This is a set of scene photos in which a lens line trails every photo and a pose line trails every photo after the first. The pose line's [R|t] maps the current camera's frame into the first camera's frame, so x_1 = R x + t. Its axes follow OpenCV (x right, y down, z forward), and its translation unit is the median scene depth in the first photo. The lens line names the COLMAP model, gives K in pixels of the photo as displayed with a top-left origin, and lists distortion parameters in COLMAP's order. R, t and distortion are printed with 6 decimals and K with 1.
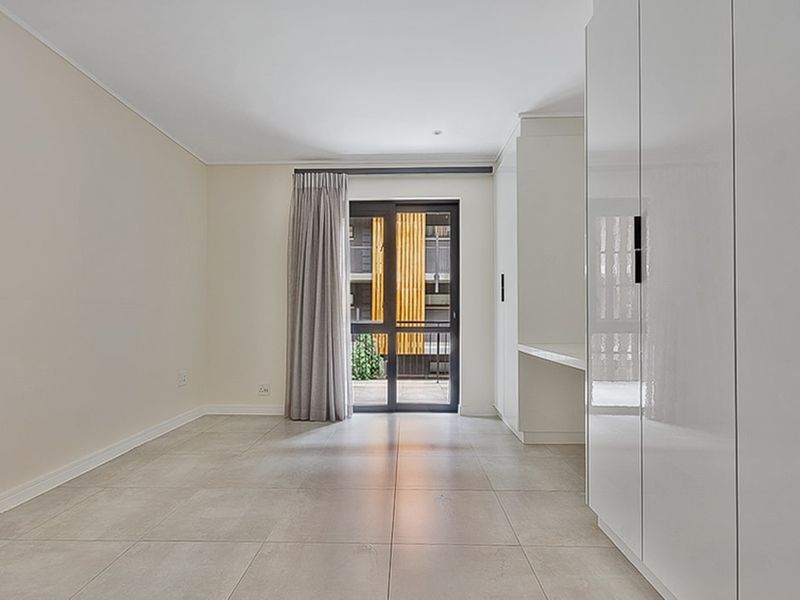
lens RADIAL K [[409.2, 0, 398.3], [0, 409.2, 305.4], [0, 0, 1]] dist [-0.000605, 0.000061]
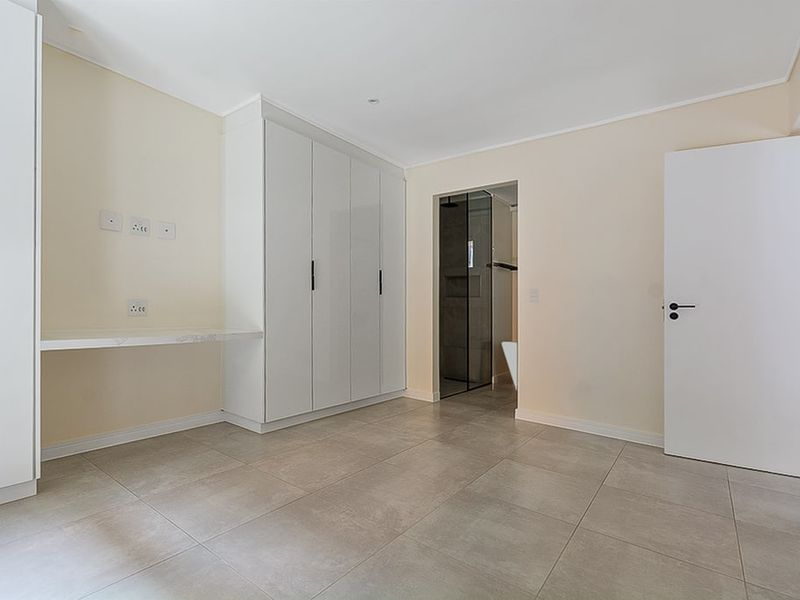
lens RADIAL K [[409.2, 0, 398.3], [0, 409.2, 305.4], [0, 0, 1]] dist [-0.000605, 0.000061]
pose [[-0.811608, 0.006713, 0.584164, -0.875670], [-0.022370, 0.998843, -0.042559, 0.092454], [-0.583774, -0.047609, -0.810519, 2.108494]]
